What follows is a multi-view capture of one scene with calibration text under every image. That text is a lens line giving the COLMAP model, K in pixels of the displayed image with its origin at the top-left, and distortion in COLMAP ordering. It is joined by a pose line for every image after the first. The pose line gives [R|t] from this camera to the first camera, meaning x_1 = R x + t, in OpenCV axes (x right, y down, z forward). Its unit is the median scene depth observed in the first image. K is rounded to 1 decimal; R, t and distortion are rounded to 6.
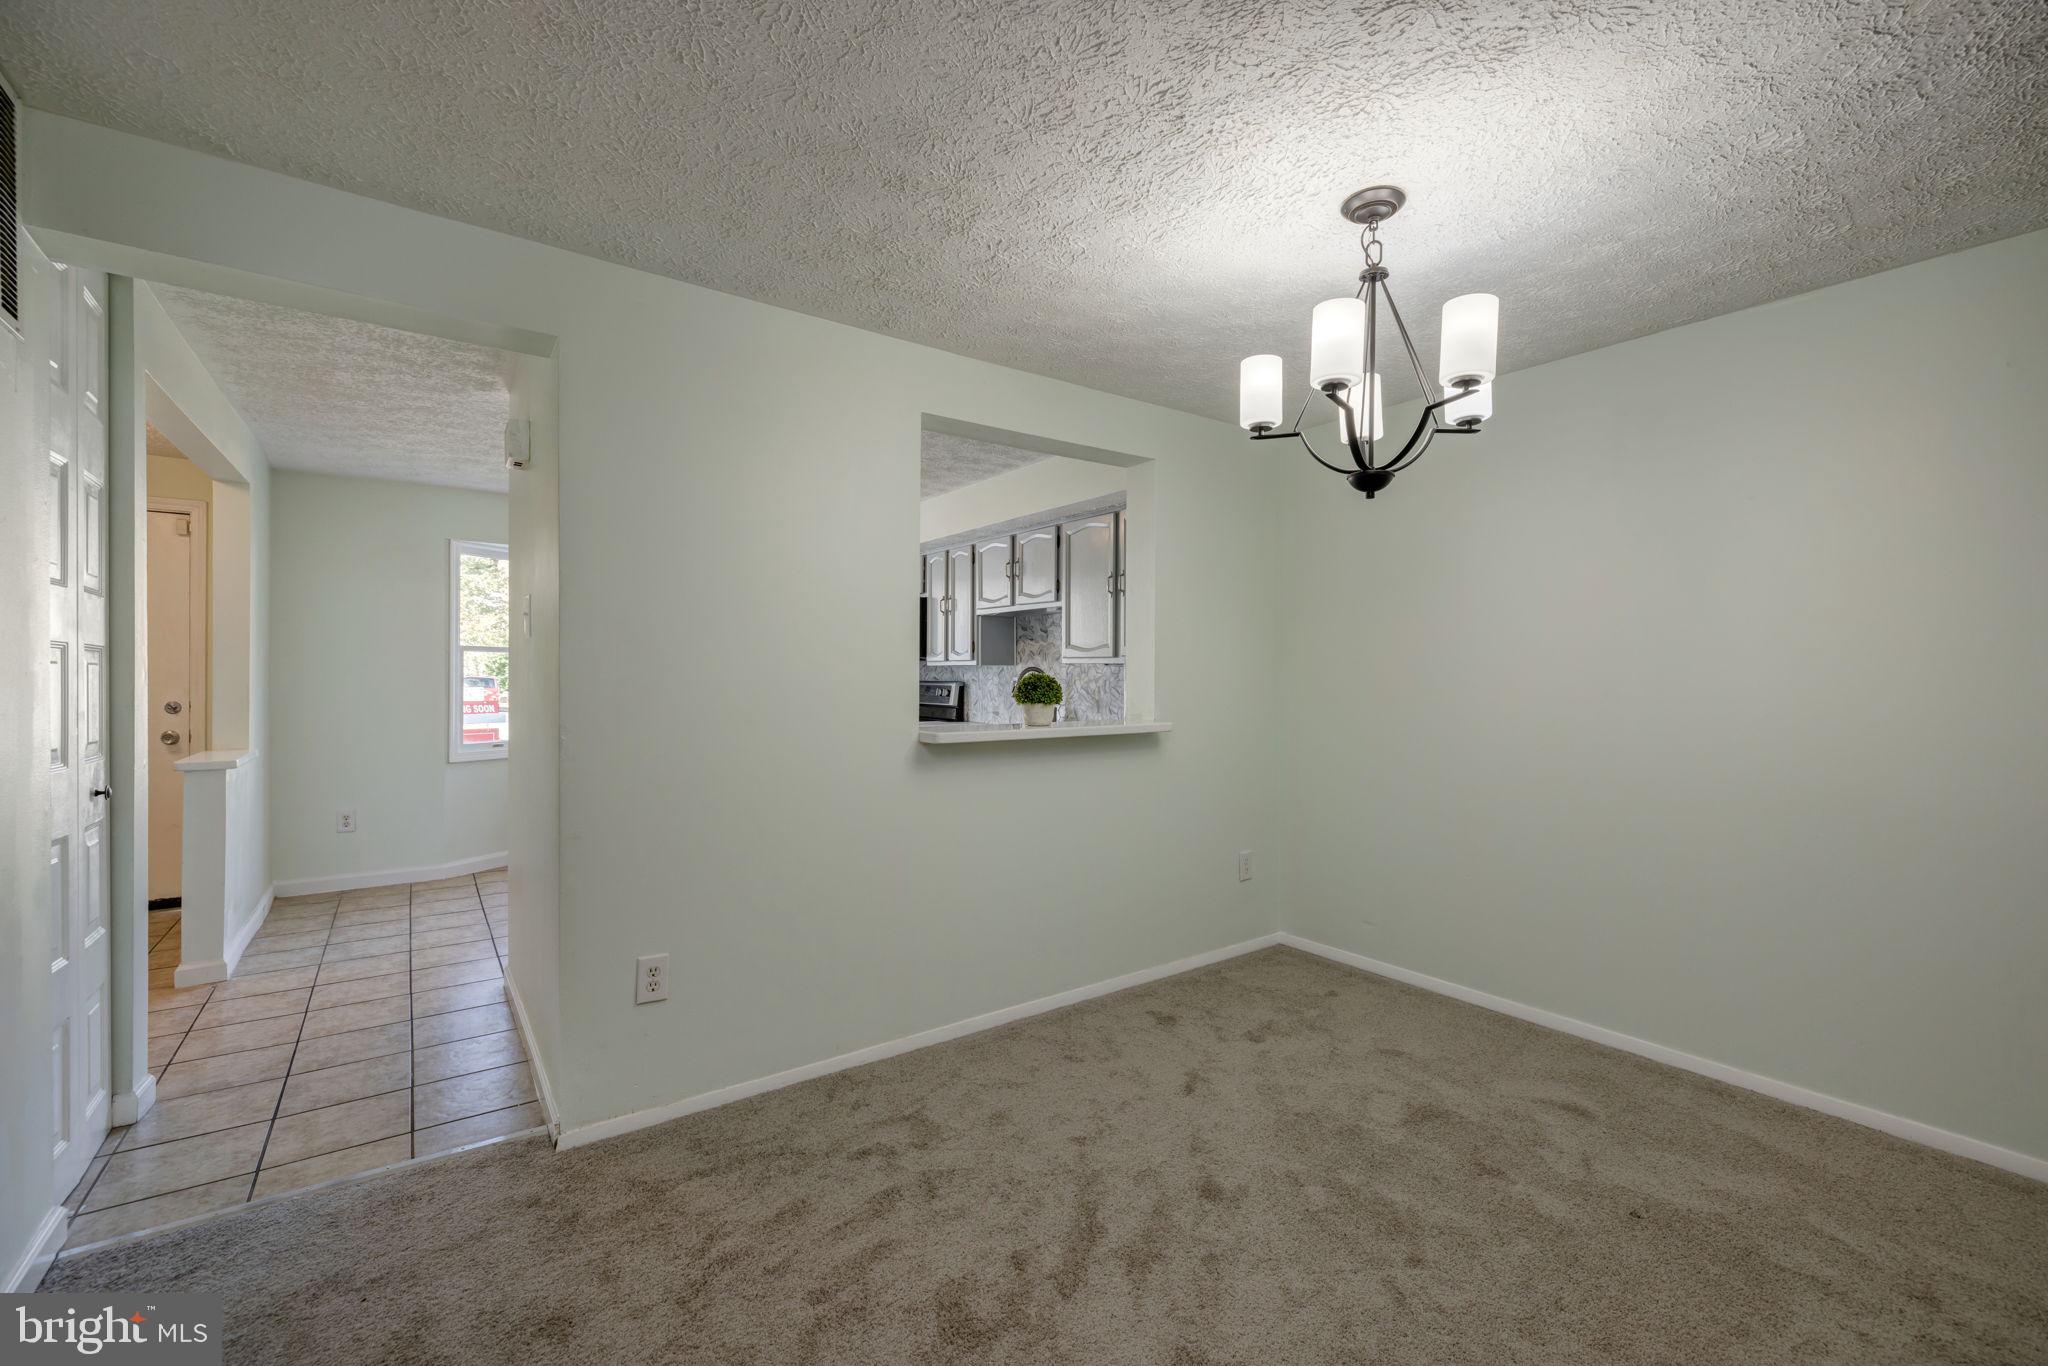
lens RADIAL K [[849.7, 0, 1040.8], [0, 849.7, 677.4], [0, 0, 1]] dist [-0.000607, 0.000277]
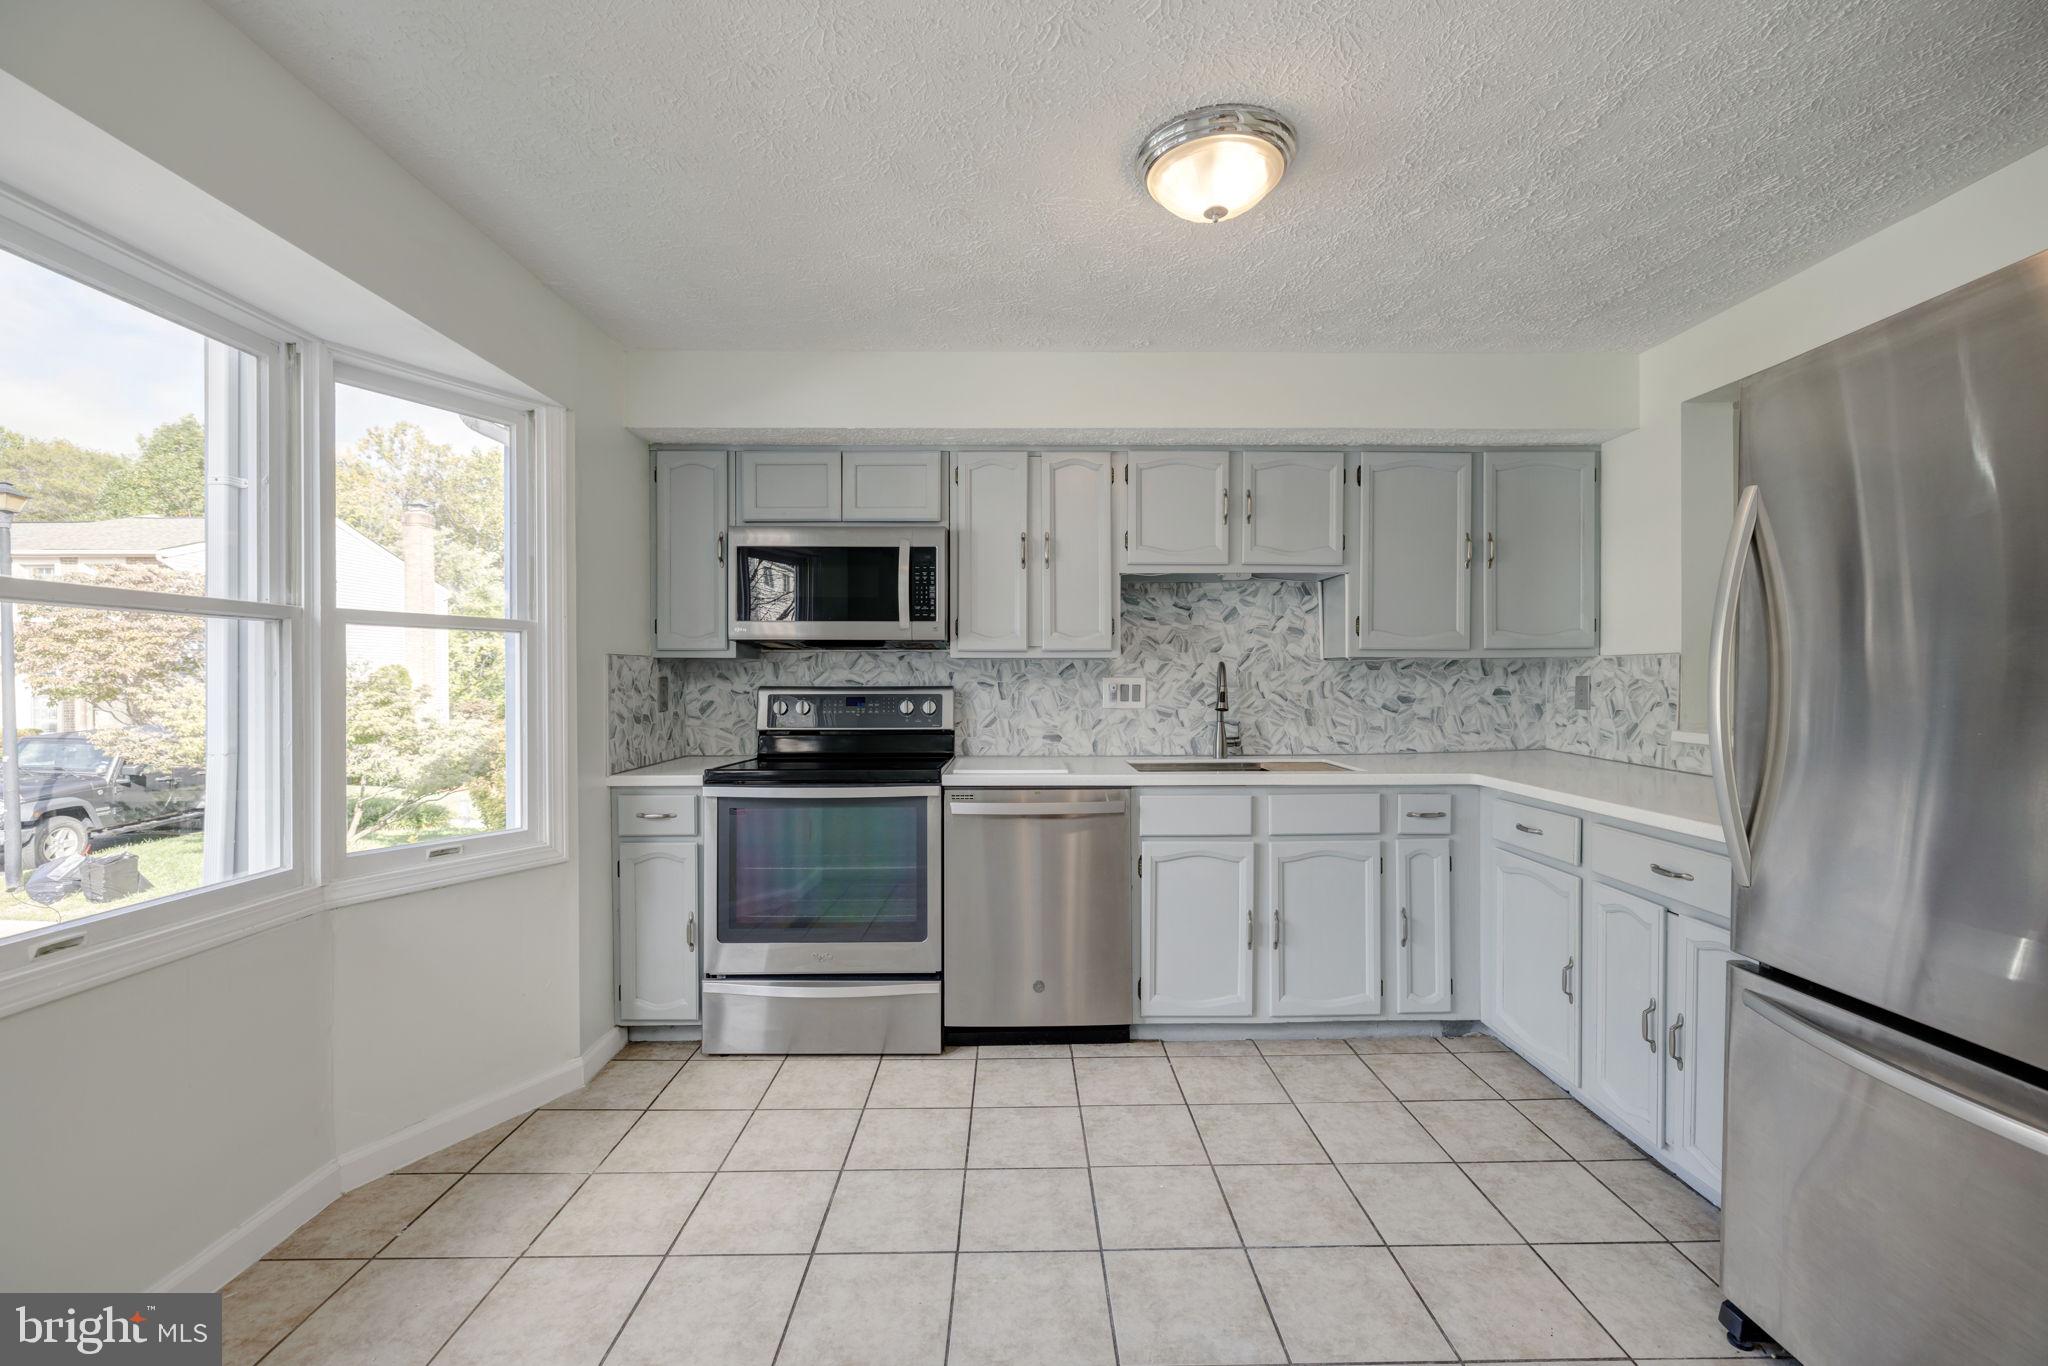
lens RADIAL K [[849.7, 0, 1030.0], [0, 849.7, 681.4], [0, 0, 1]] dist [-0.000607, 0.000277]
pose [[0.585156, -0.010249, 0.810856, -0.590715], [0.005290, 0.999947, 0.008822, -0.003774], [-0.810904, -0.000873, 0.585179, 0.708085]]
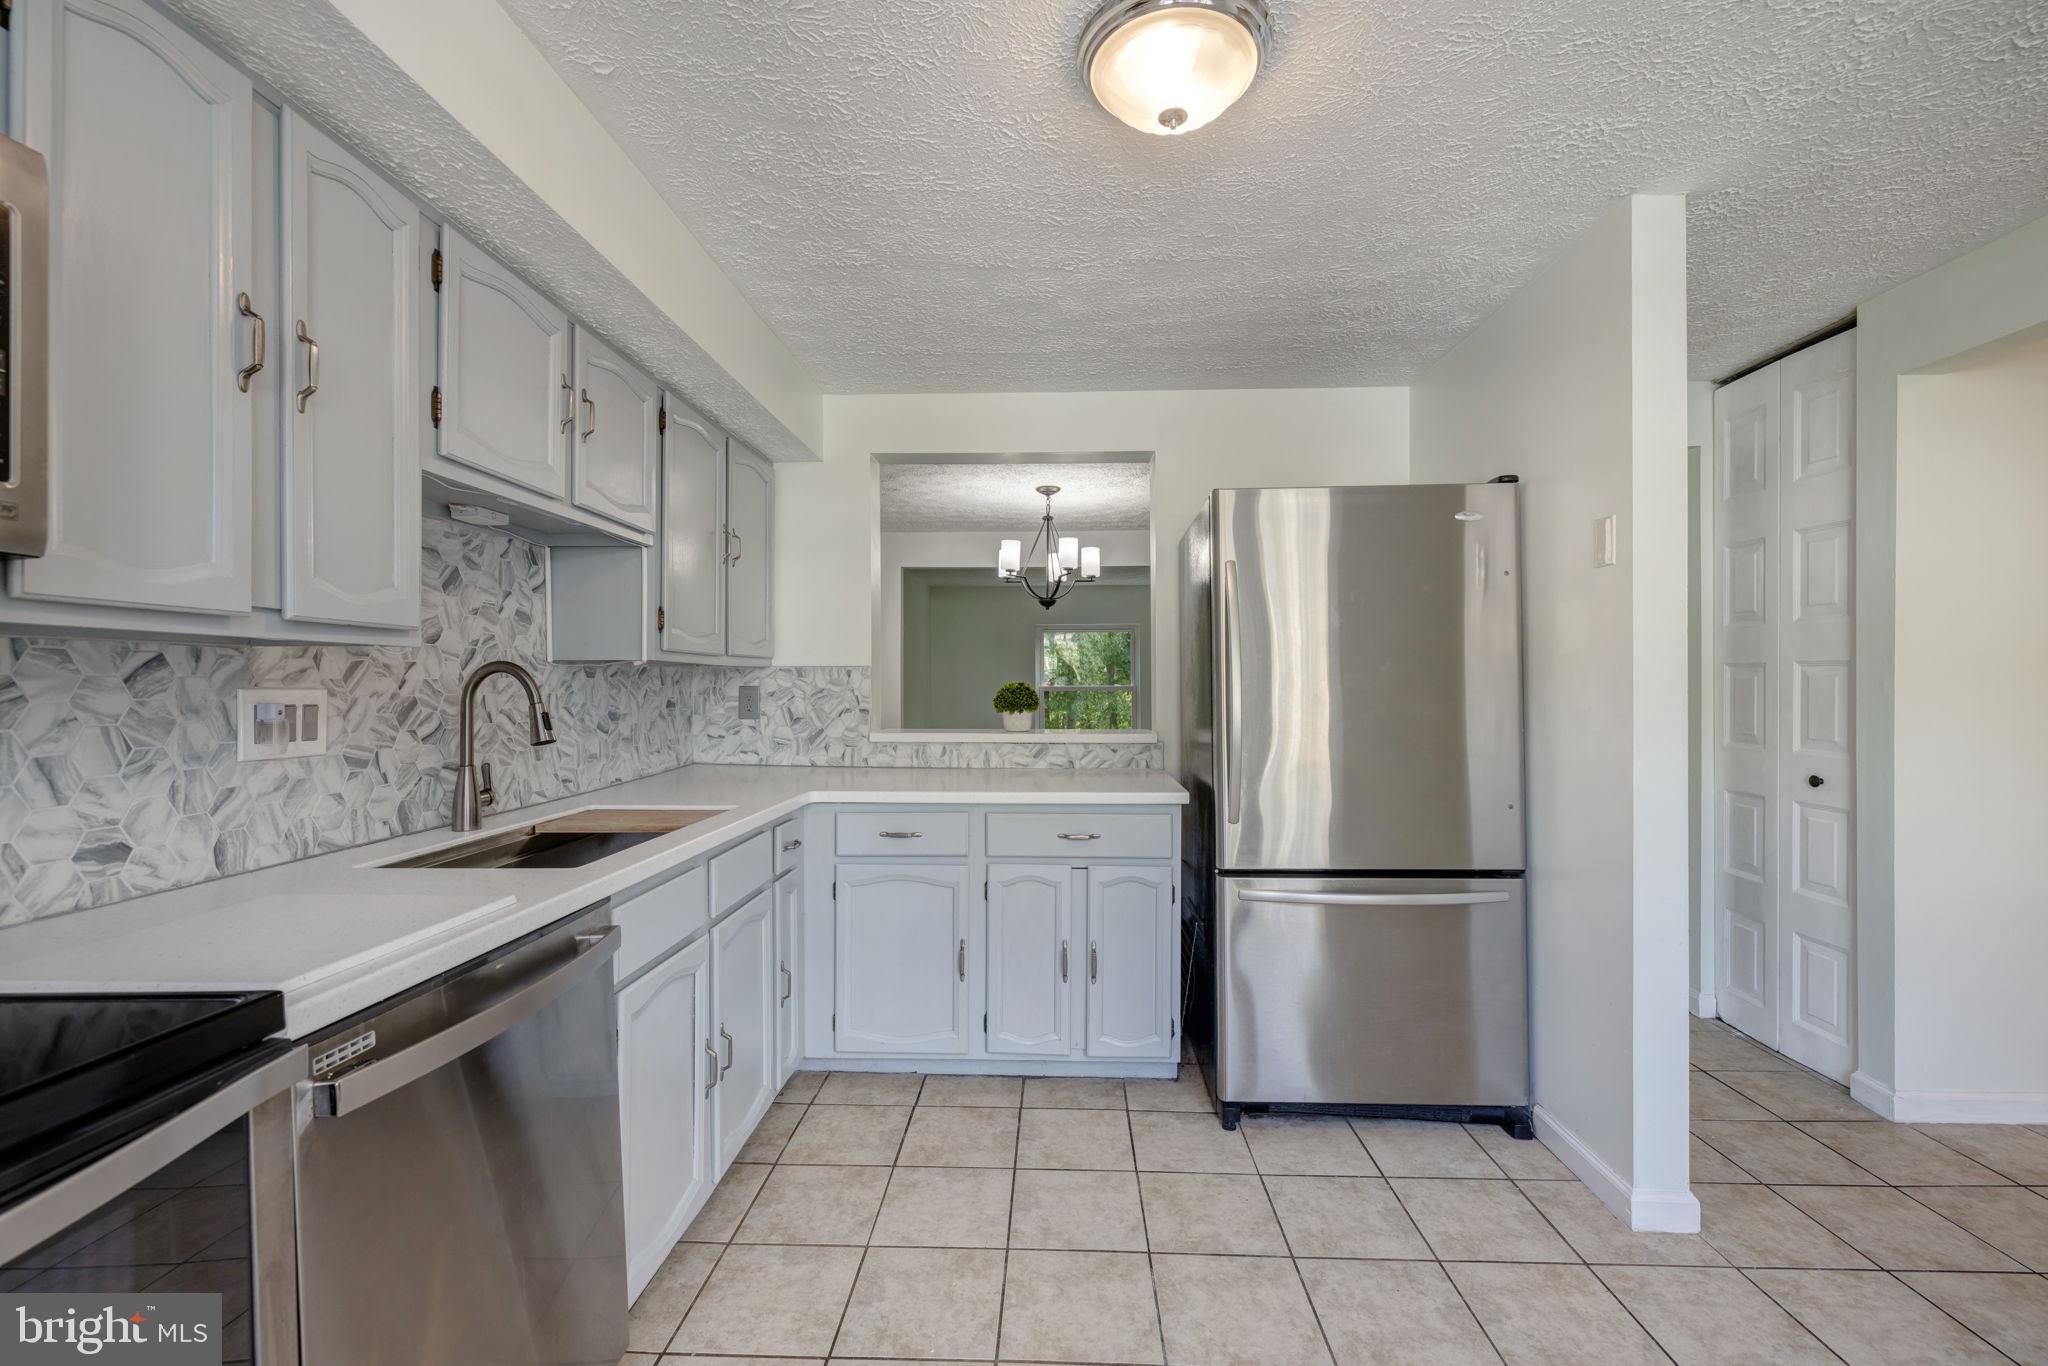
lens RADIAL K [[849.7, 0, 1027.8], [0, 849.7, 681.8], [0, 0, 1]] dist [-0.000607, 0.000277]
pose [[-0.775159, 0.000103, 0.631766, -0.407622], [0.000207, 1.000000, 0.000091, -0.003232], [-0.631766, 0.000201, -0.775159, 1.093511]]
